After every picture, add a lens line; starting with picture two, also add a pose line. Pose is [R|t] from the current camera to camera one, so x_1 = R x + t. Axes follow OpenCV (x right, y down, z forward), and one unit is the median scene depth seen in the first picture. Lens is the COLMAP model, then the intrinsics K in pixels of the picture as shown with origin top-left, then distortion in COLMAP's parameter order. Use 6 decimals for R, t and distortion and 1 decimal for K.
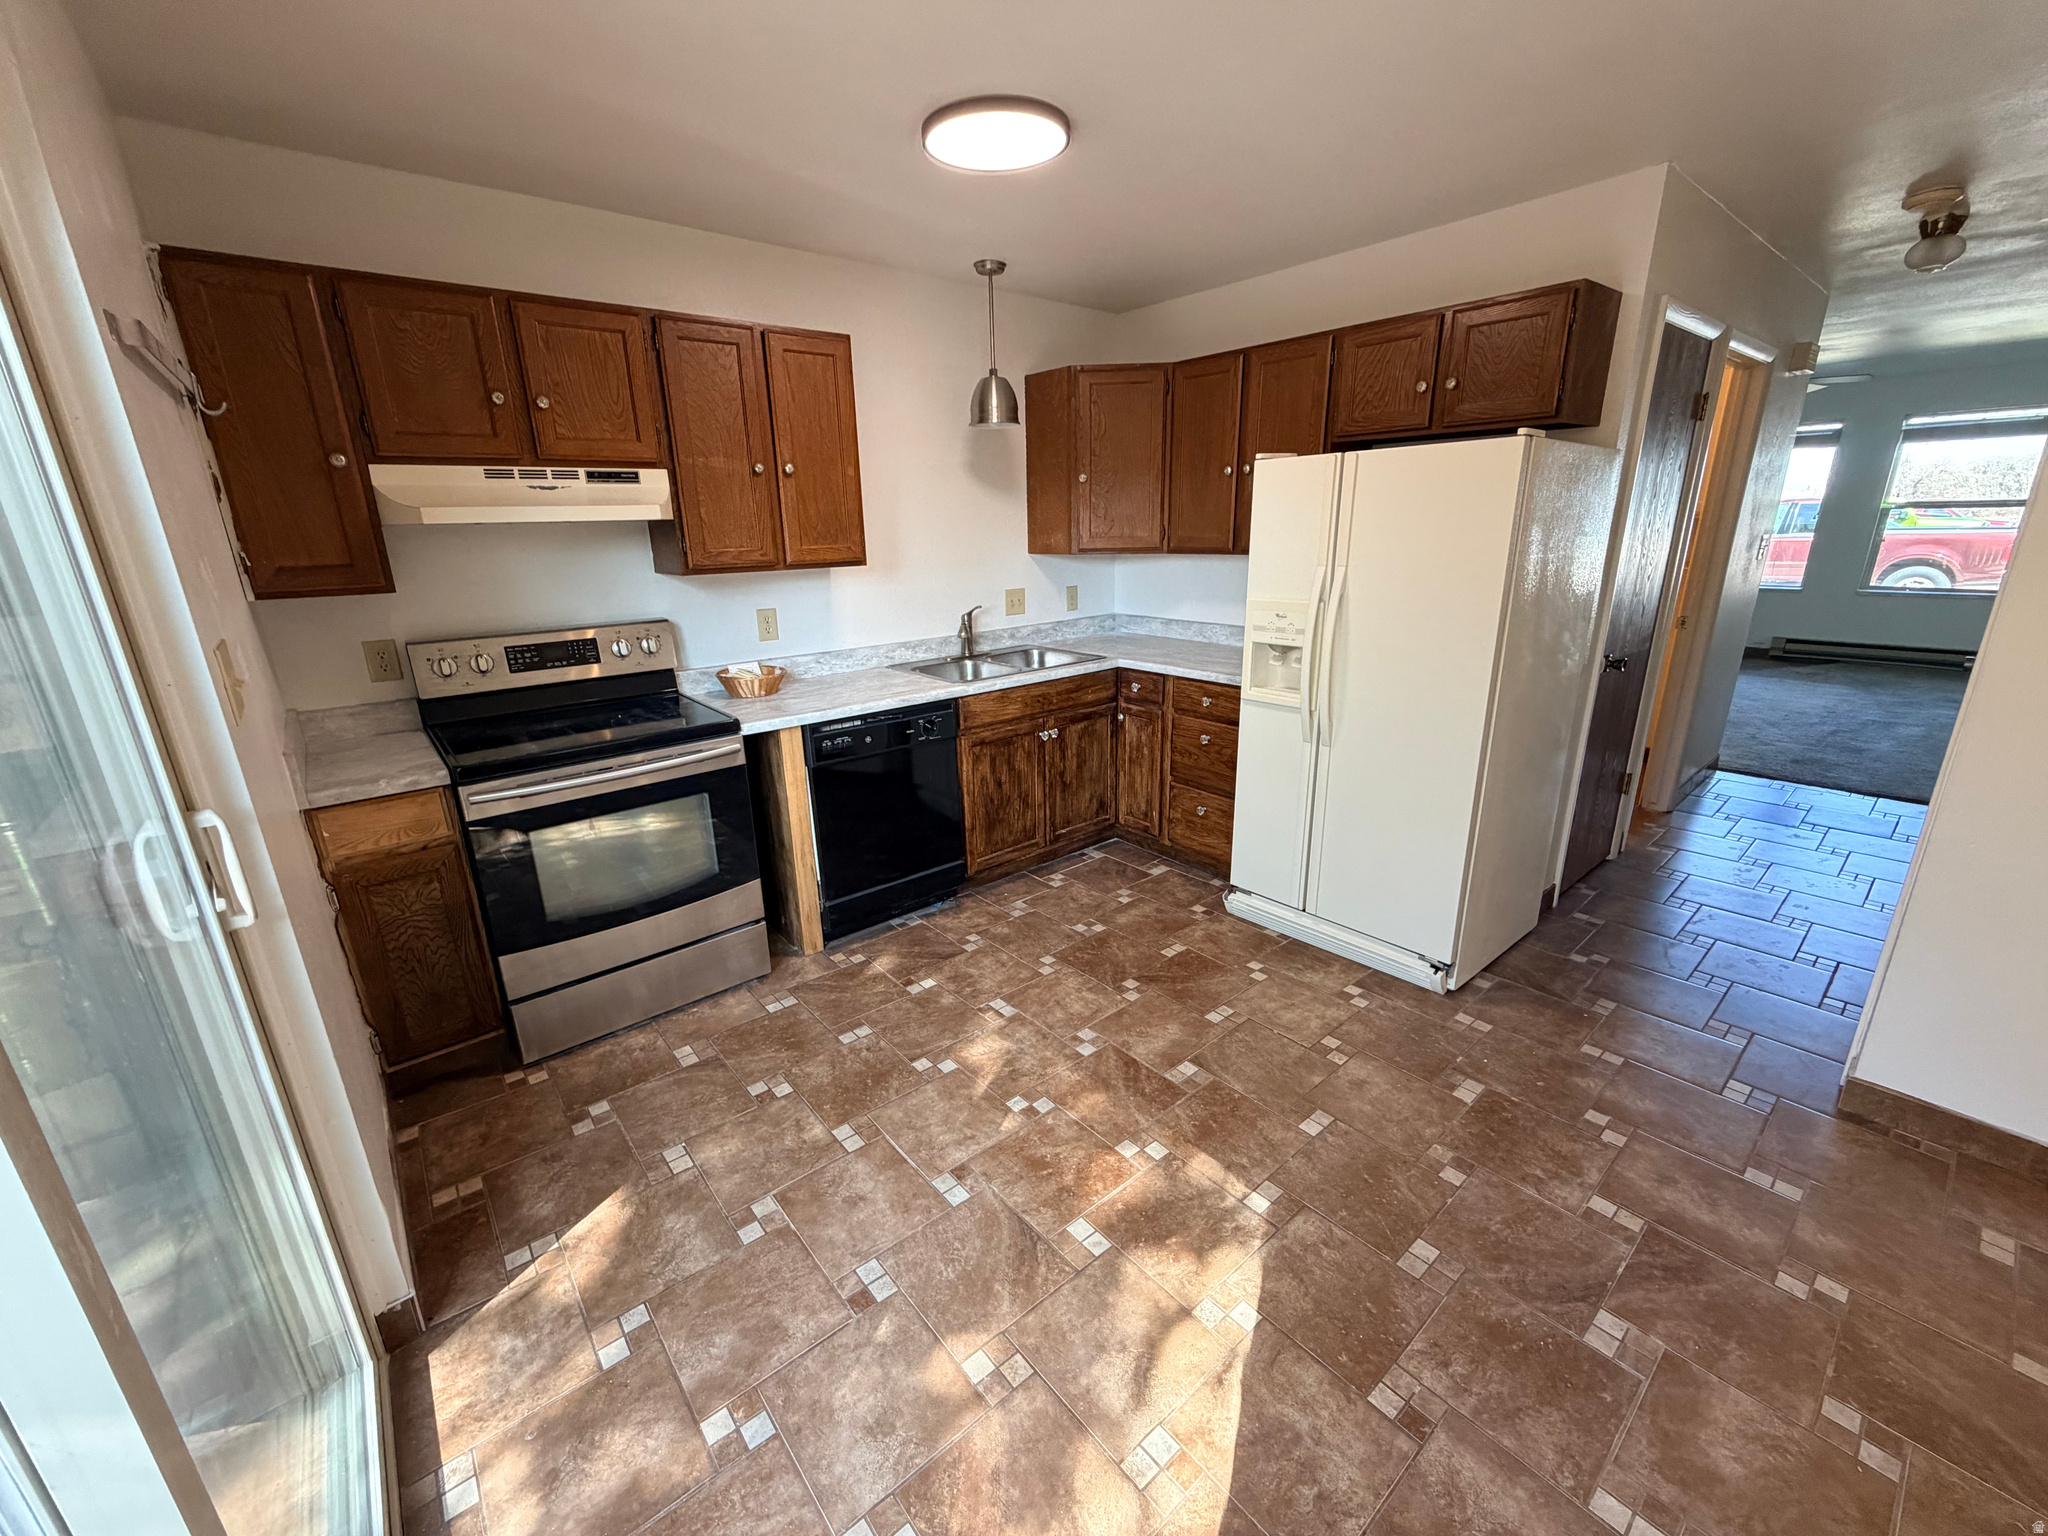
lens RADIAL K [[817.4, 0, 1016.1], [0, 817.4, 765.9], [0, 0, 1]] dist [-0.000925, 0.000172]
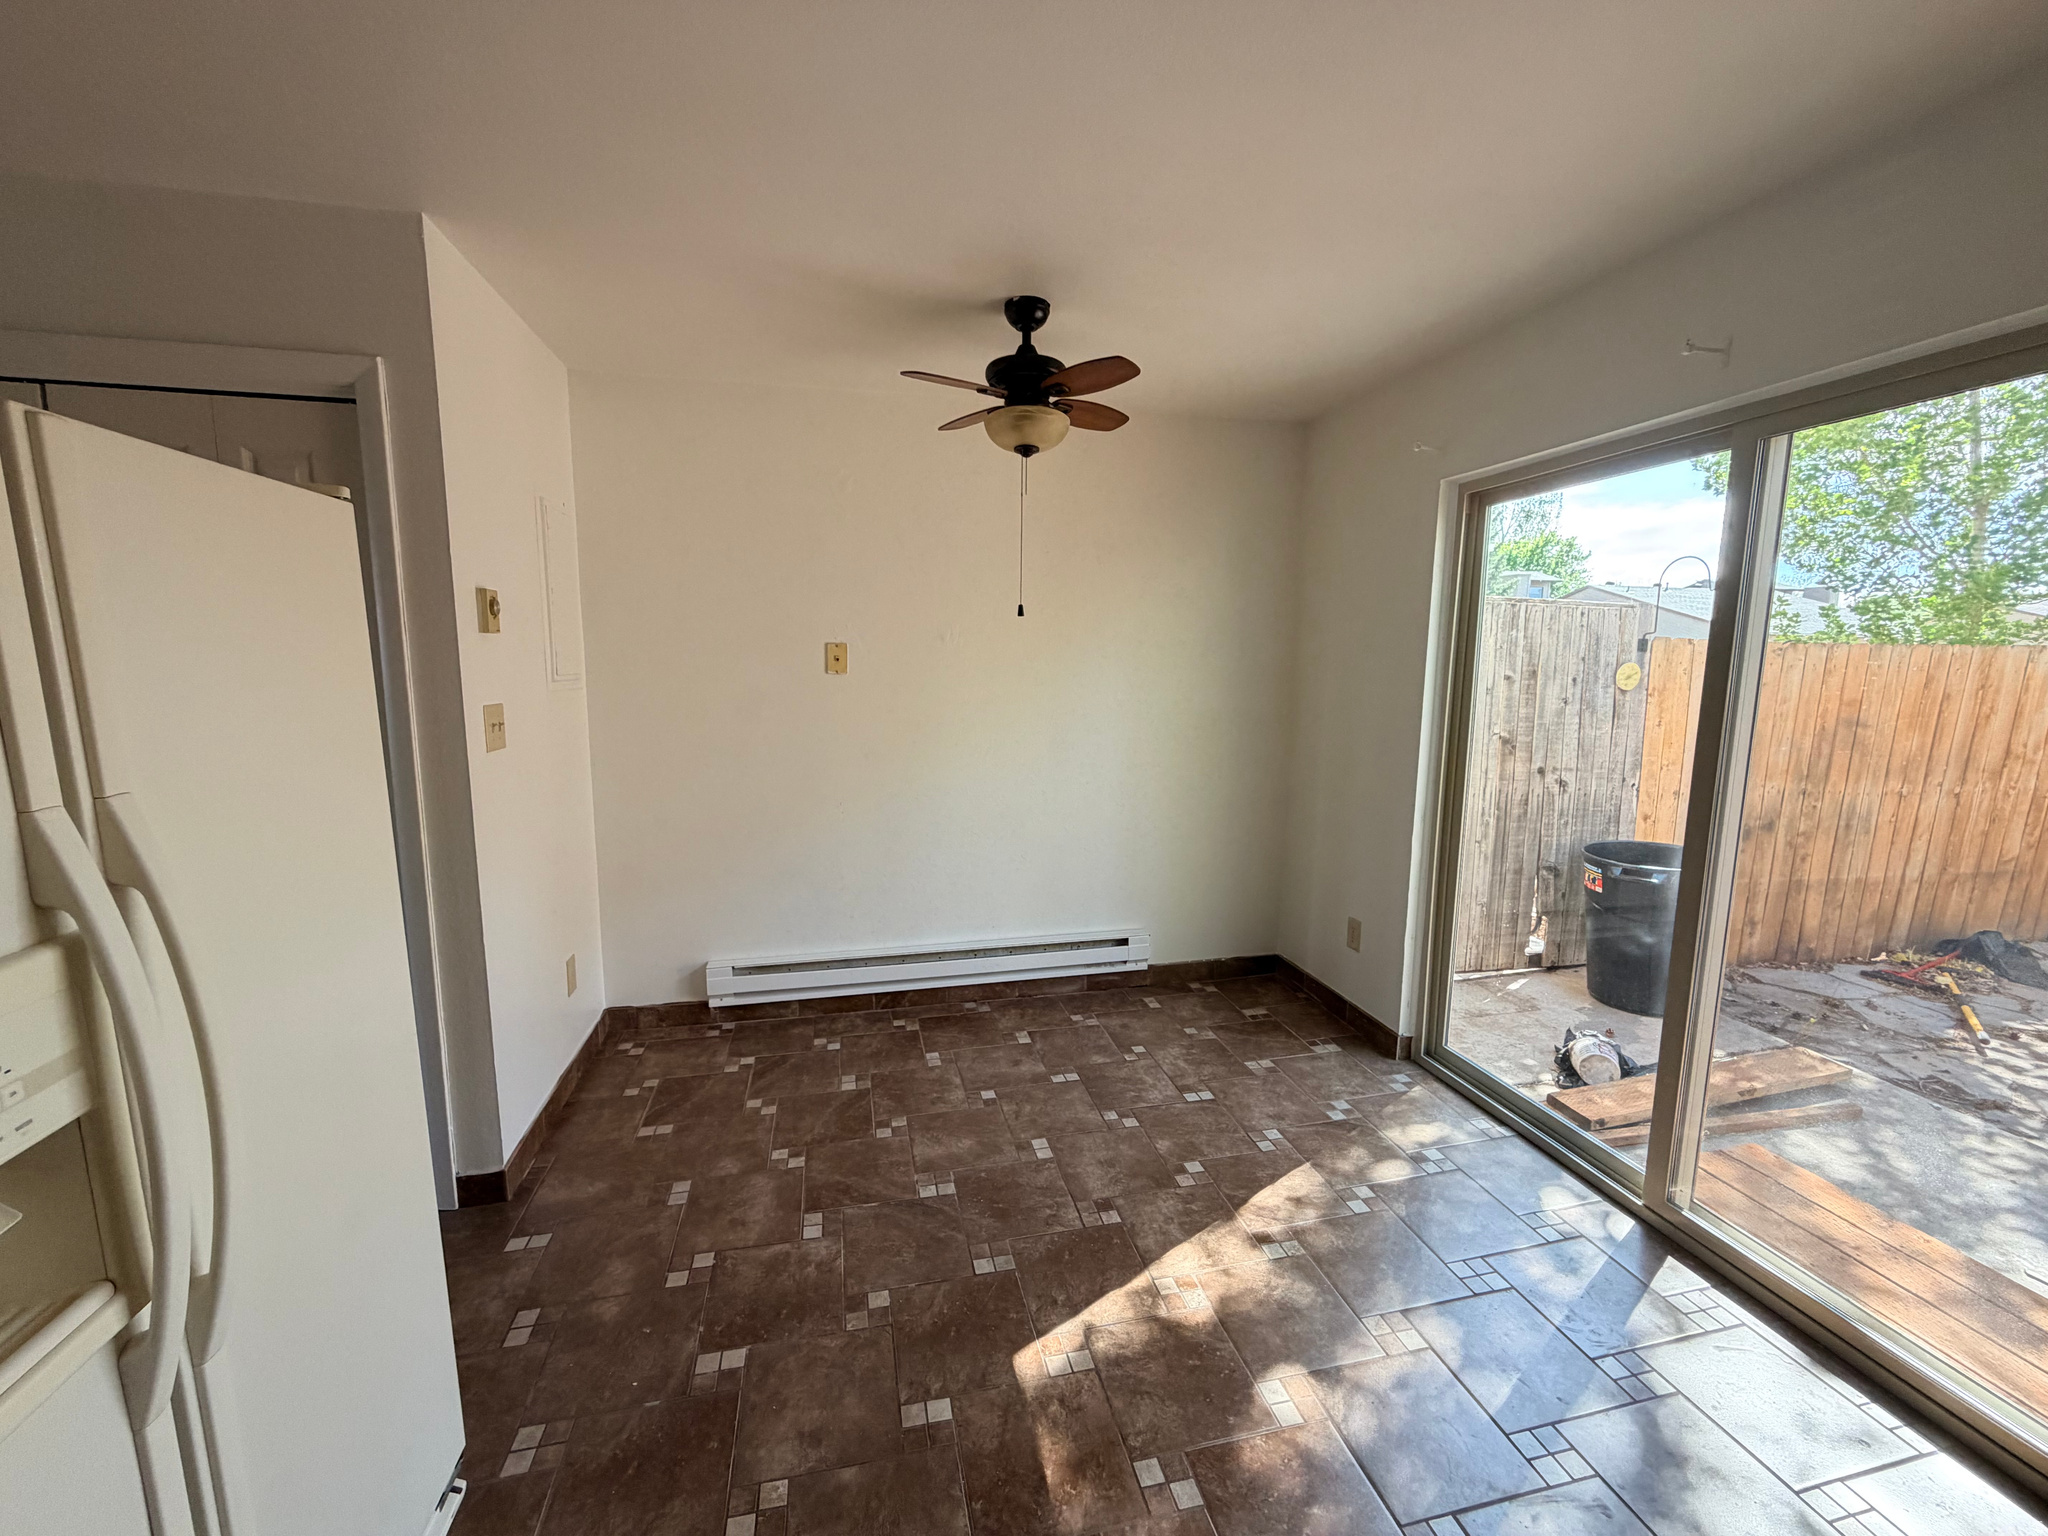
lens RADIAL K [[817.4, 0, 1016.1], [0, 817.4, 765.9], [0, 0, 1]] dist [-0.000925, 0.000172]
pose [[-0.889461, -0.042976, 0.454987, -0.032244], [0.146147, 0.916542, 0.372278, -0.452873], [-0.433014, 0.397622, -0.808947, 1.560974]]
